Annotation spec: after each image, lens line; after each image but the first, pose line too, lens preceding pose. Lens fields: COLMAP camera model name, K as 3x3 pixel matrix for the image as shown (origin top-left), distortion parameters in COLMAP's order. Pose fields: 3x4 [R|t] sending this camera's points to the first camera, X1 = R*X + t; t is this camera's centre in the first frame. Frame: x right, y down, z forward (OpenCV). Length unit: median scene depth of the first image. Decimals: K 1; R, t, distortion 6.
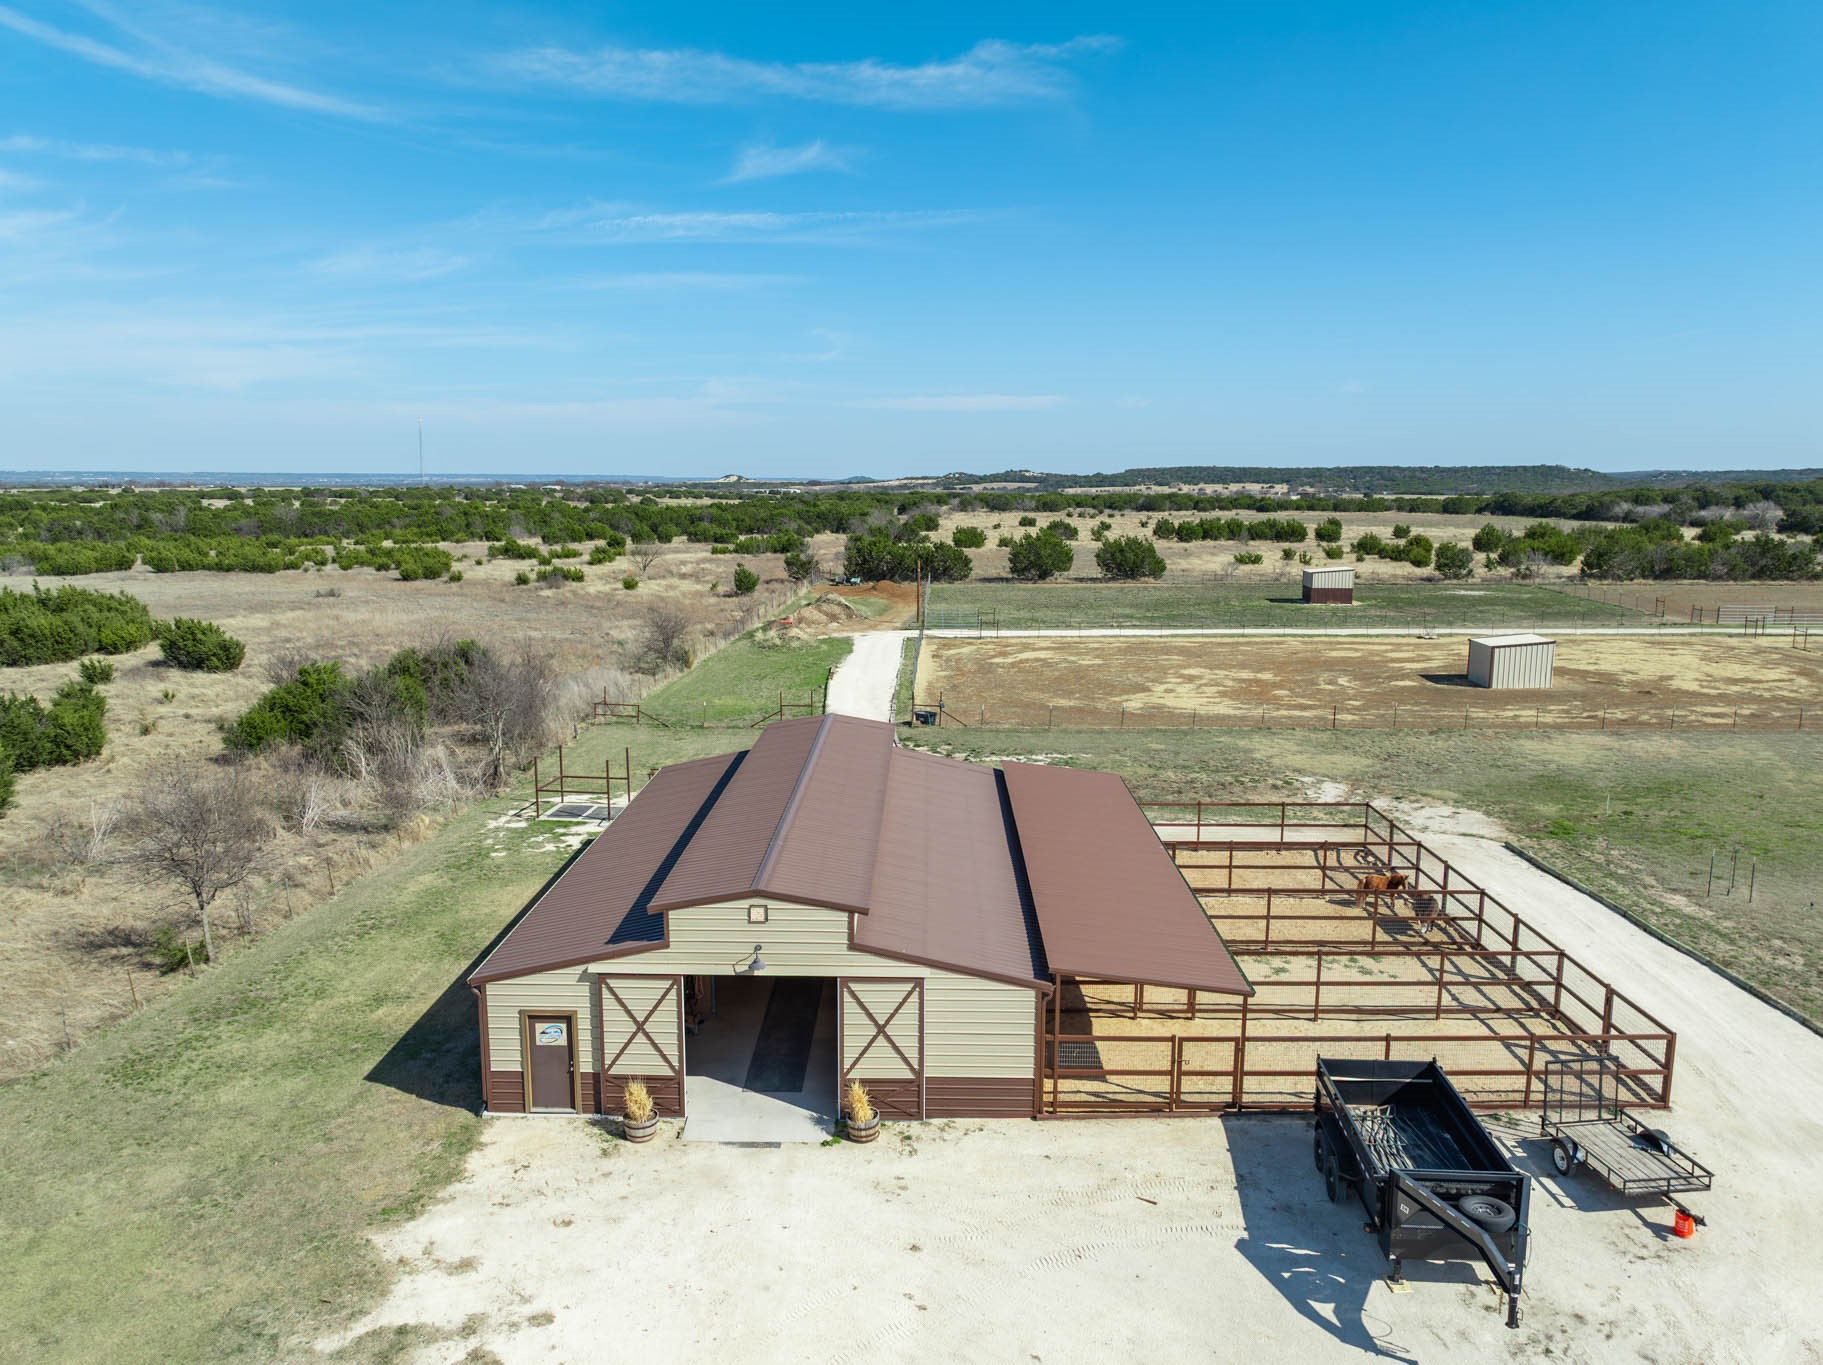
lens RADIAL K [[1274.9, 0, 911.5], [0, 1274.9, 682.5], [0, 0, 1]] dist [-0.020303, 0.006470]
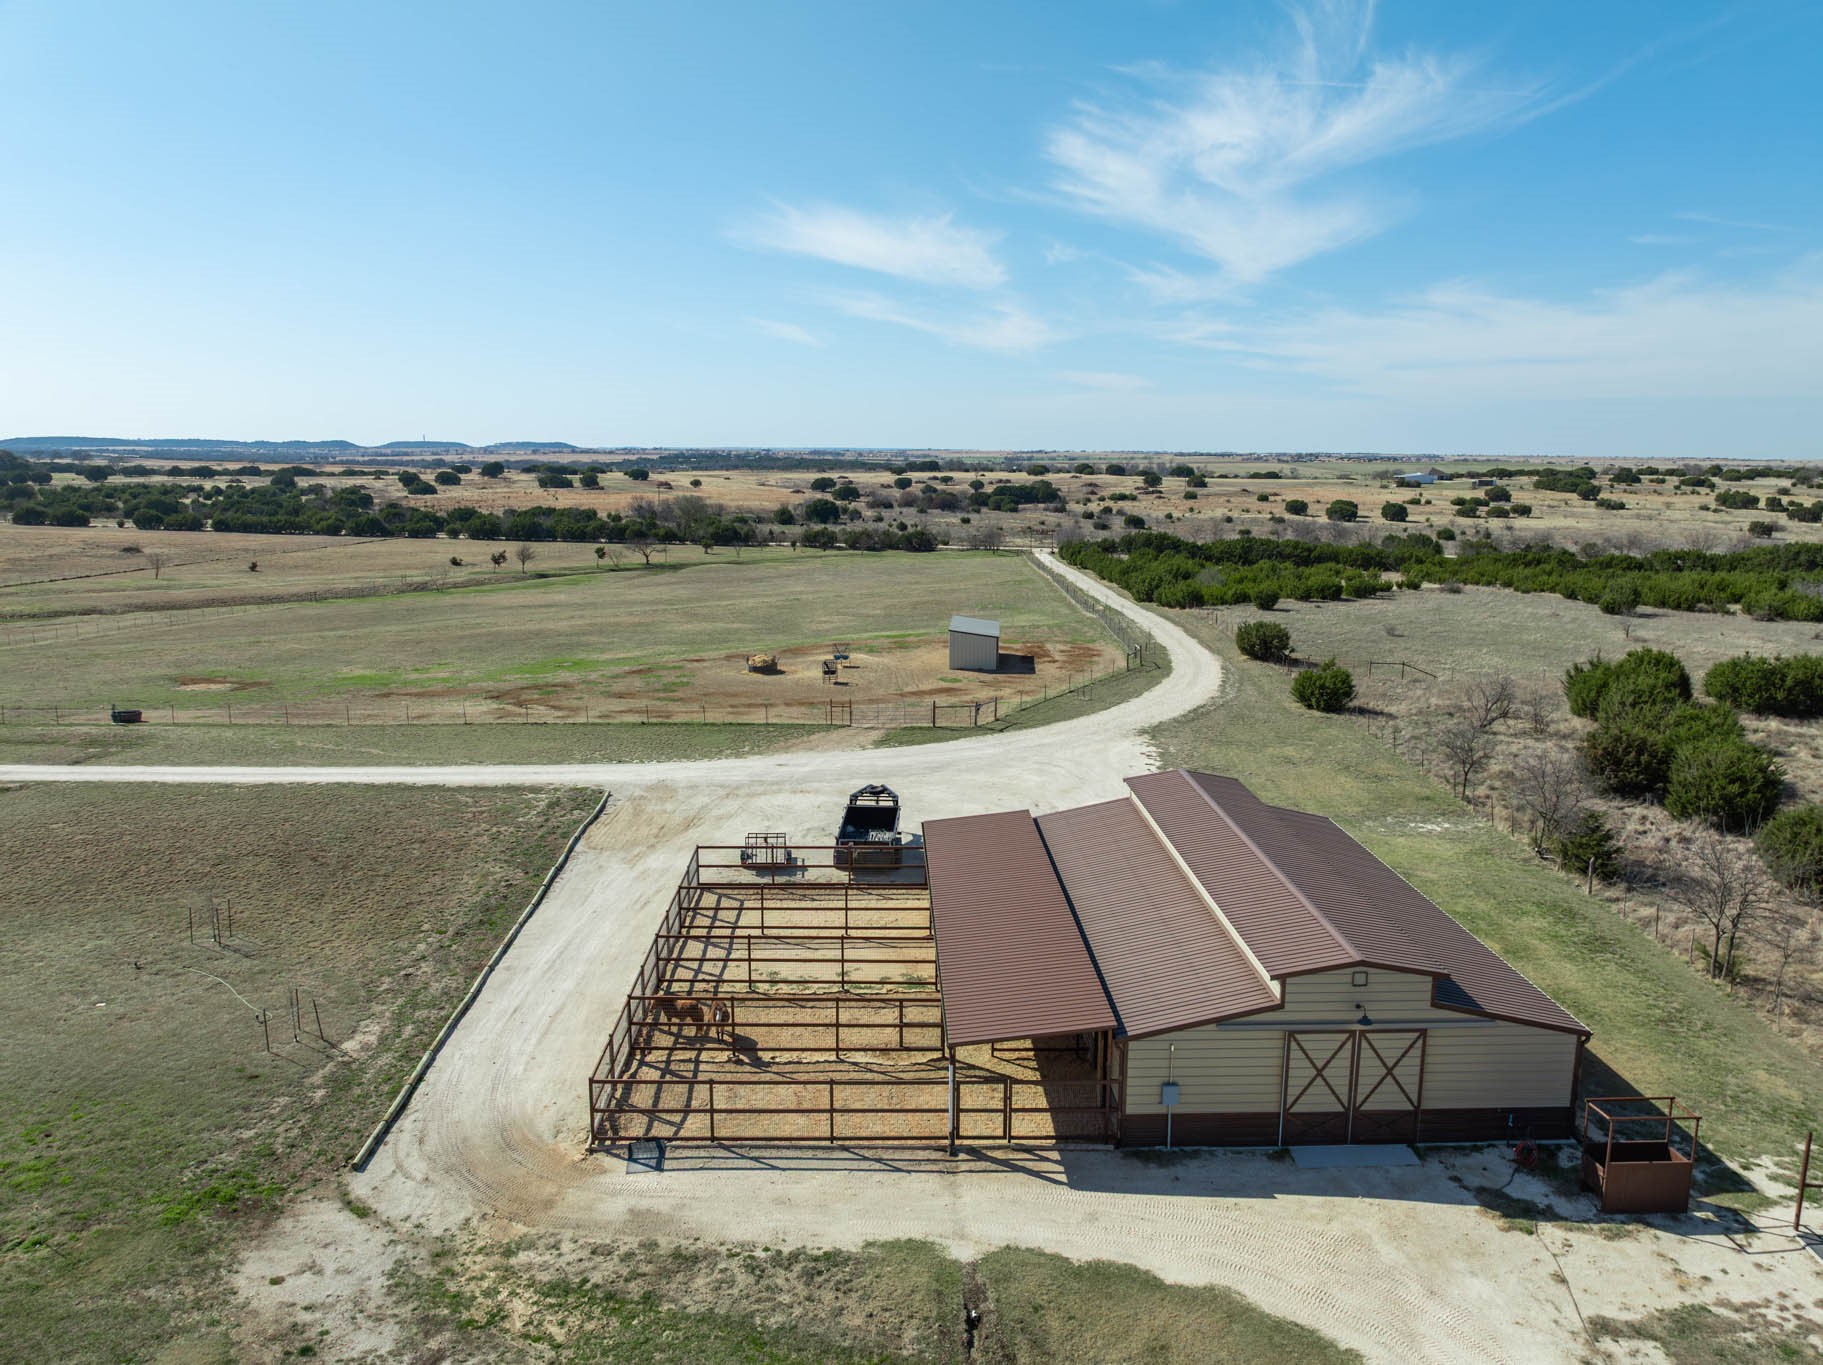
lens RADIAL K [[1274.9, 0, 911.5], [0, 1274.9, 682.5], [0, 0, 1]] dist [-0.020303, 0.006470]
pose [[-0.999074, -0.001809, -0.042991, 0.227781], [-0.015953, 0.943485, 0.331030, -0.368060], [0.039962, 0.331409, -0.942641, 1.704206]]
